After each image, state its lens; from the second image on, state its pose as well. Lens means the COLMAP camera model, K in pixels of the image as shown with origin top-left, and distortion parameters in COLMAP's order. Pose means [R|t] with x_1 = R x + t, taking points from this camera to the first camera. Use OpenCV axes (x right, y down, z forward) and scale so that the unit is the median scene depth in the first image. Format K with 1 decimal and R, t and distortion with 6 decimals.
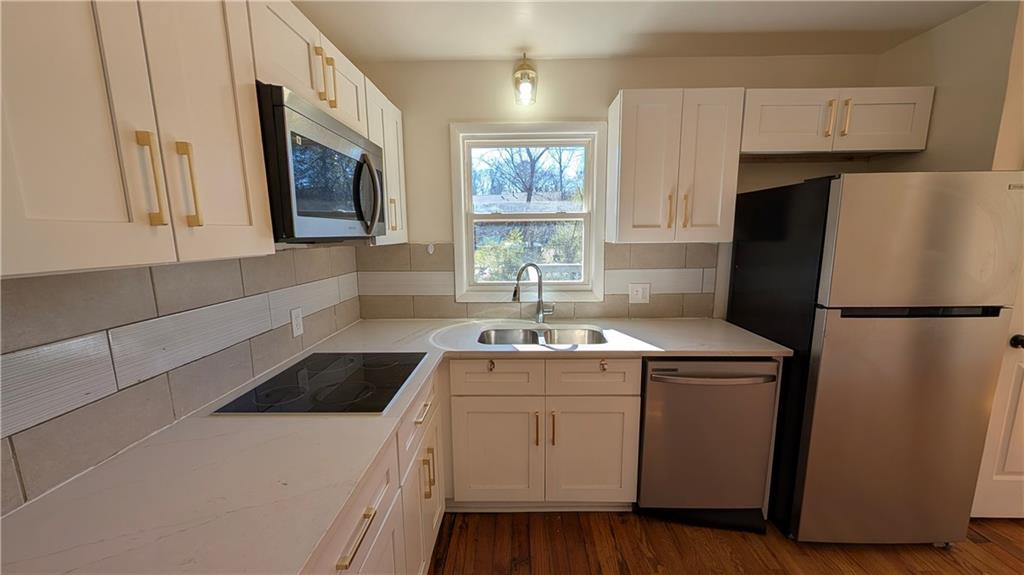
lens RADIAL K [[384.4, 0, 515.2], [0, 384.4, 293.2], [0, 0, 1]] dist [-0.000901, 0.000932]
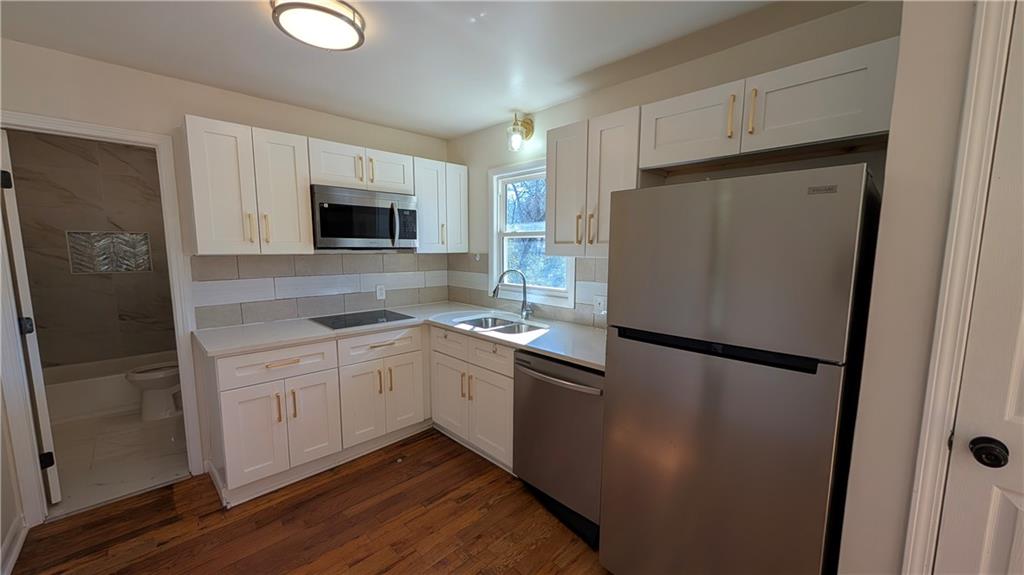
lens RADIAL K [[384.4, 0, 514.3], [0, 384.4, 293.4], [0, 0, 1]] dist [-0.000901, 0.000932]
pose [[0.712488, 0.096910, -0.694960, 1.042378], [-0.119632, 0.992693, 0.015779, -0.023342], [0.691411, 0.071897, 0.718875, 0.084189]]
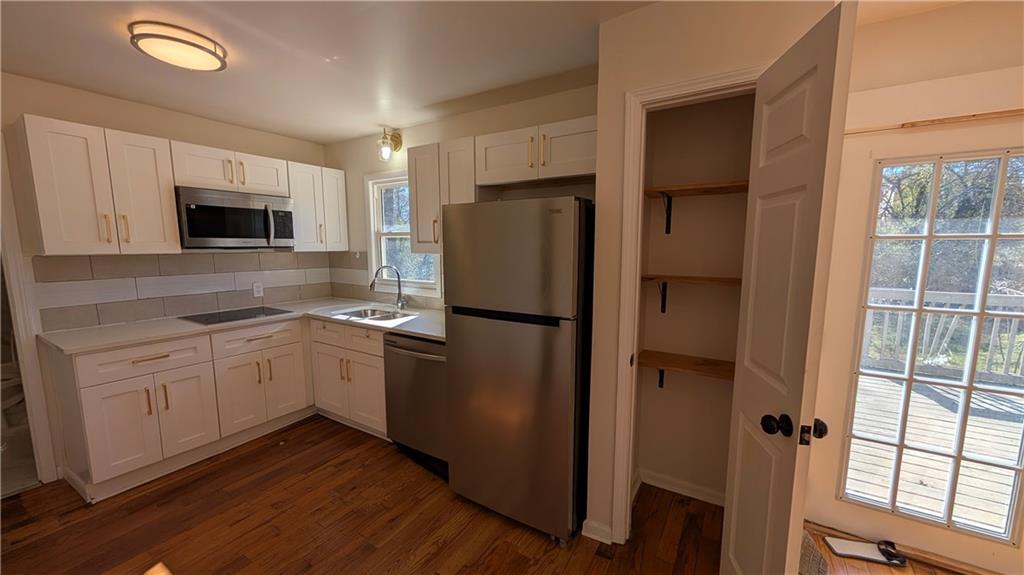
lens RADIAL K [[384.4, 0, 513.8], [0, 384.4, 293.9], [0, 0, 1]] dist [-0.000901, 0.000932]
pose [[0.857500, 0.076932, -0.508700, 1.325210], [-0.089557, 0.995982, -0.000339, -0.017046], [0.506630, 0.045849, 0.860944, -0.018117]]
